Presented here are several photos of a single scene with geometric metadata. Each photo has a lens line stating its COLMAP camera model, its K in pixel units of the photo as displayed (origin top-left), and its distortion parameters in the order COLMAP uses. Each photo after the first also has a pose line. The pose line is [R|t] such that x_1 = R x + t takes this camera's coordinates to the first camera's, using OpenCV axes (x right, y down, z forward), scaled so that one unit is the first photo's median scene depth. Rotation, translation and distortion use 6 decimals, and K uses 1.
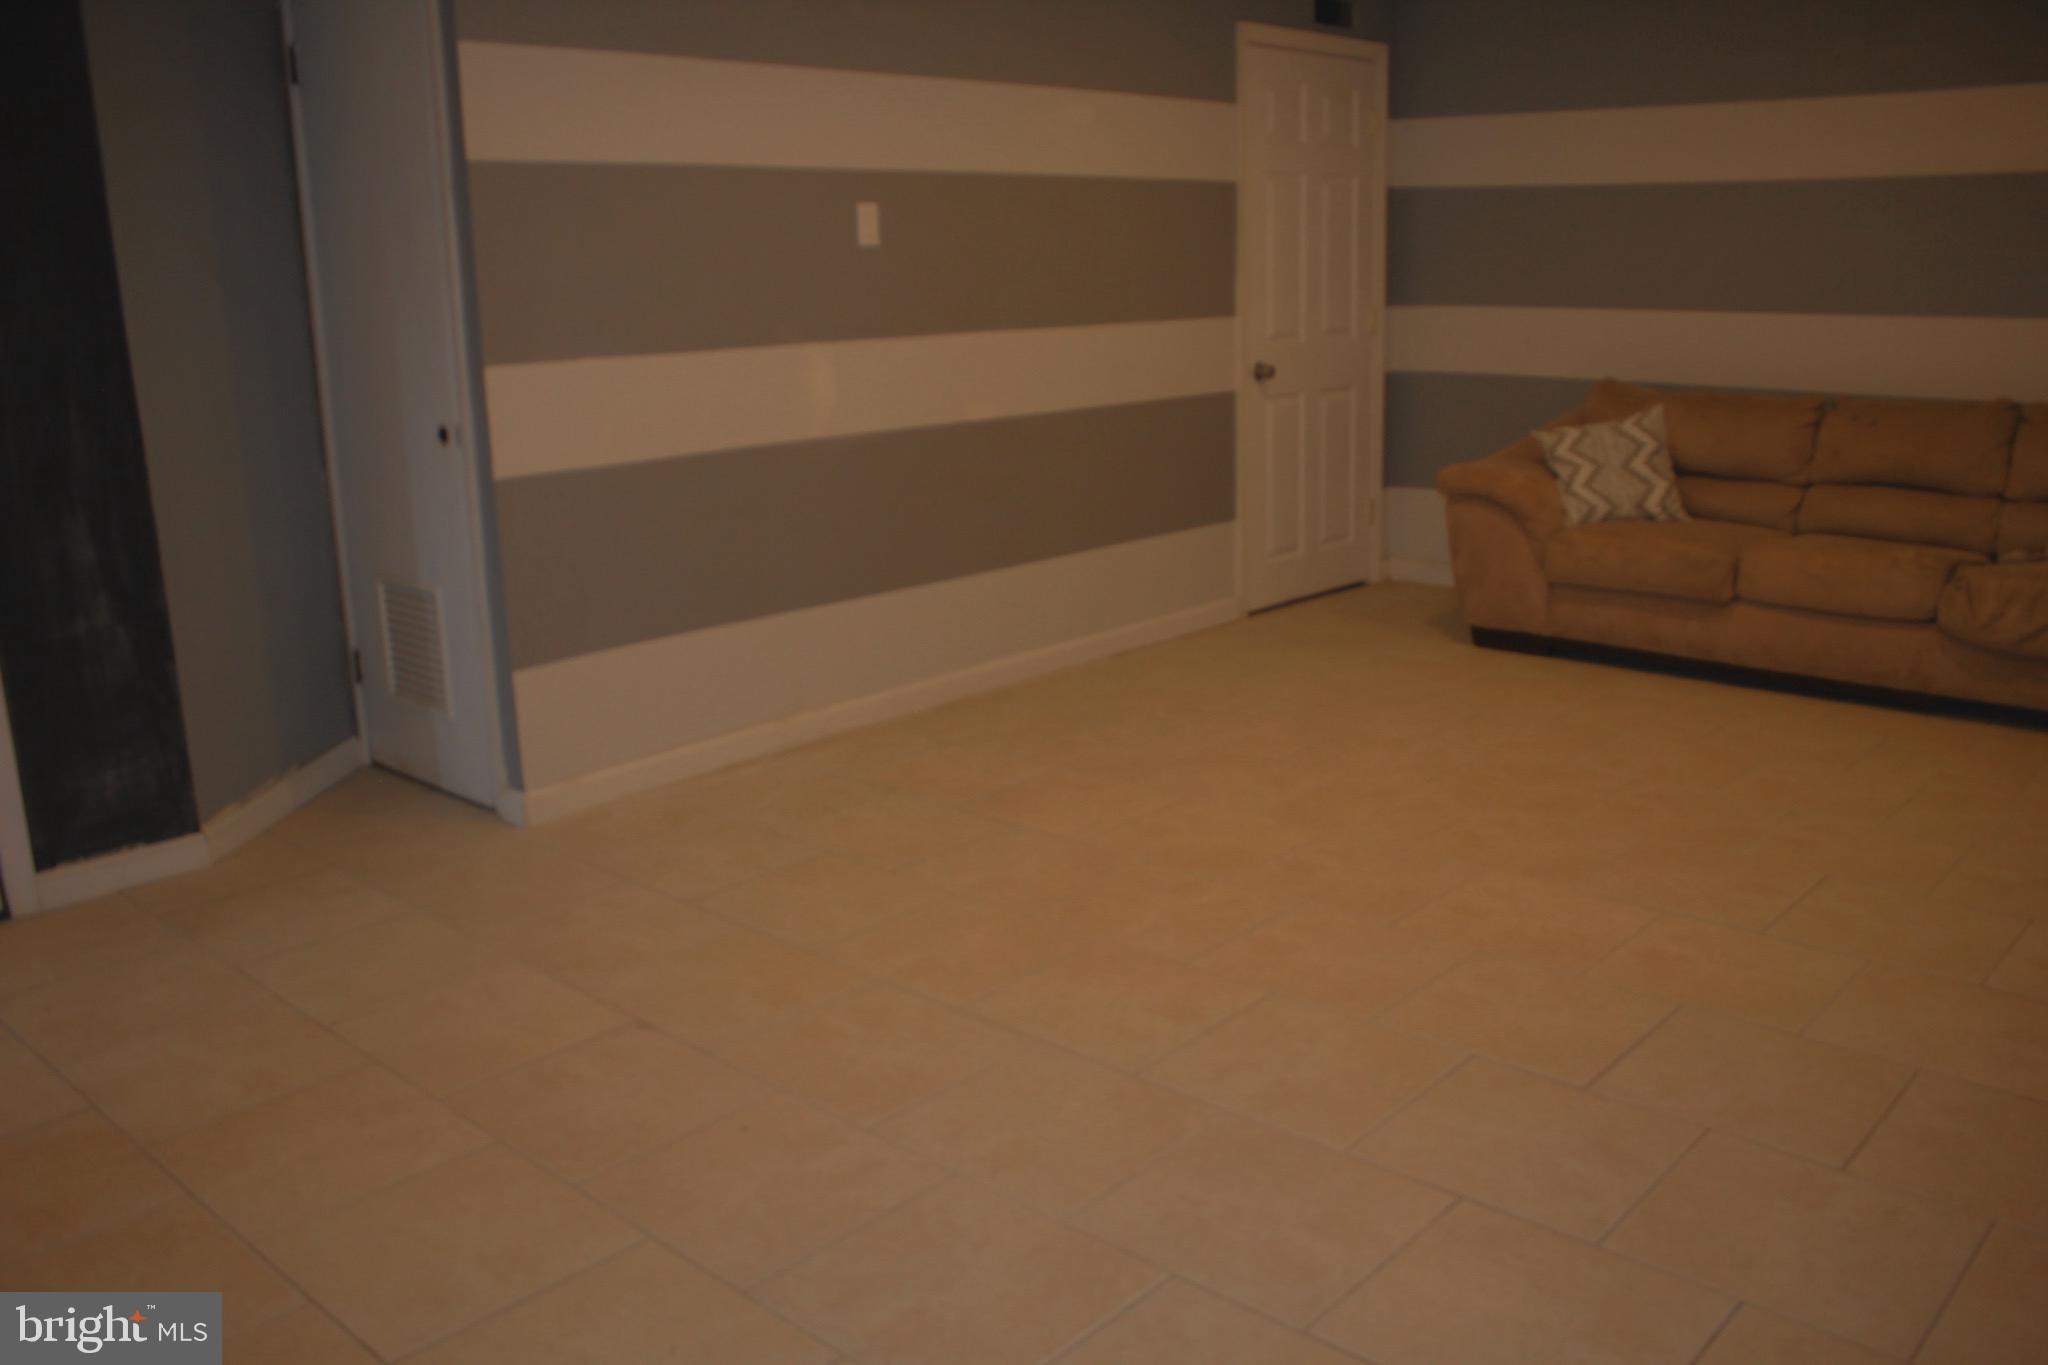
lens RADIAL K [[1715.6, 0, 1024.0], [0, 1715.6, 682.5], [0, 0, 1]] dist [-0.161736, 0.145512]
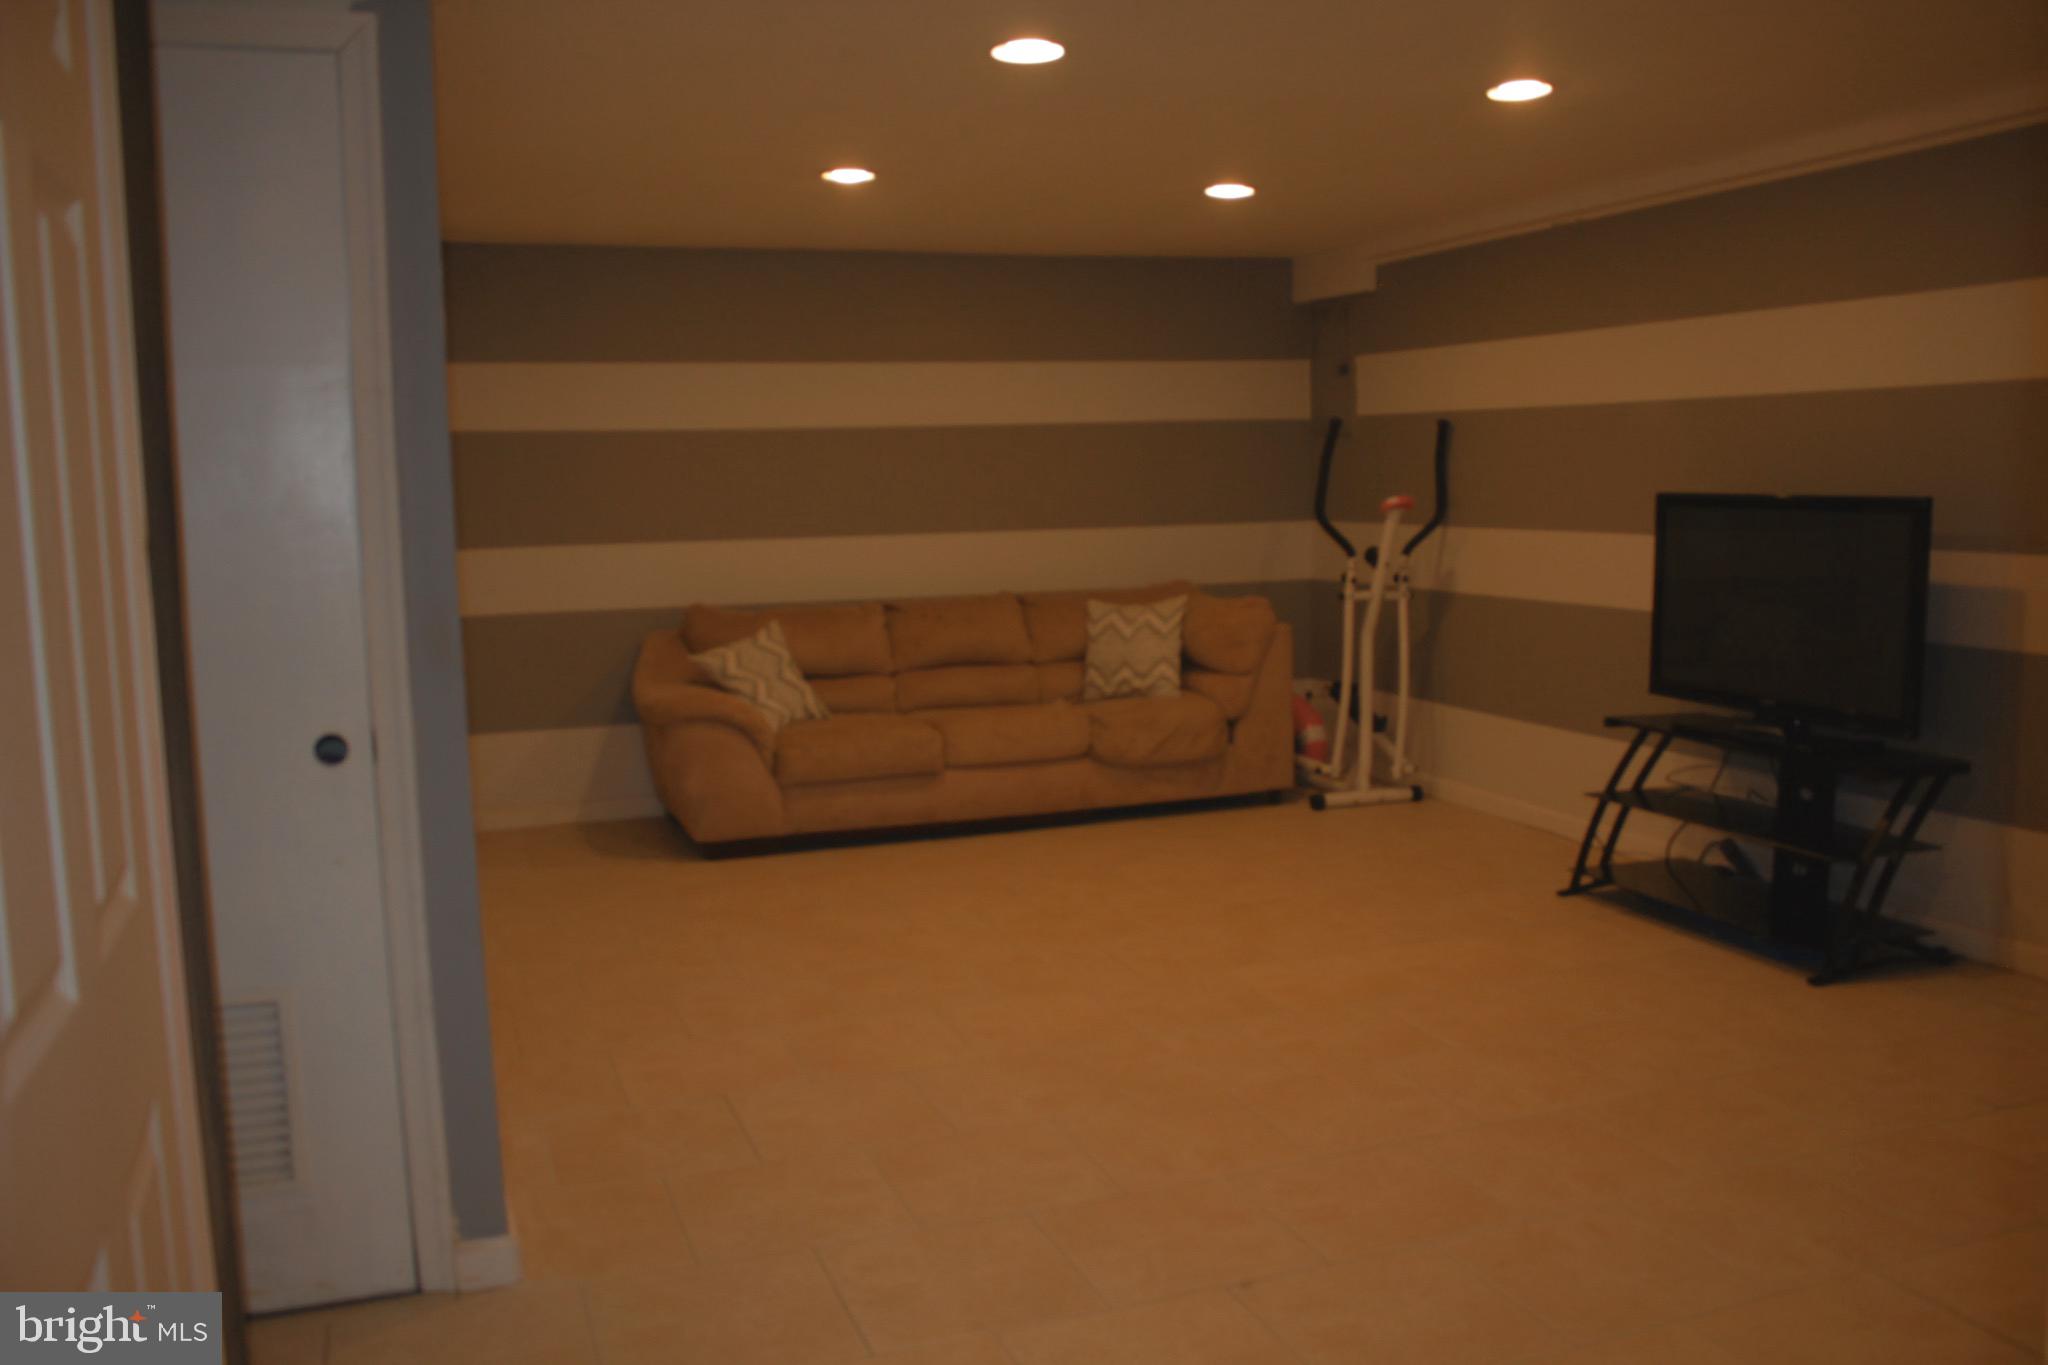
lens RADIAL K [[1715.6, 0, 1024.0], [0, 1715.6, 682.5], [0, 0, 1]] dist [-0.161736, 0.145512]
pose [[0.455926, -0.094556, 0.884981, -0.593573], [0.228310, 0.973493, -0.013608, -0.074203], [-0.860236, 0.208254, 0.465429, 0.342149]]
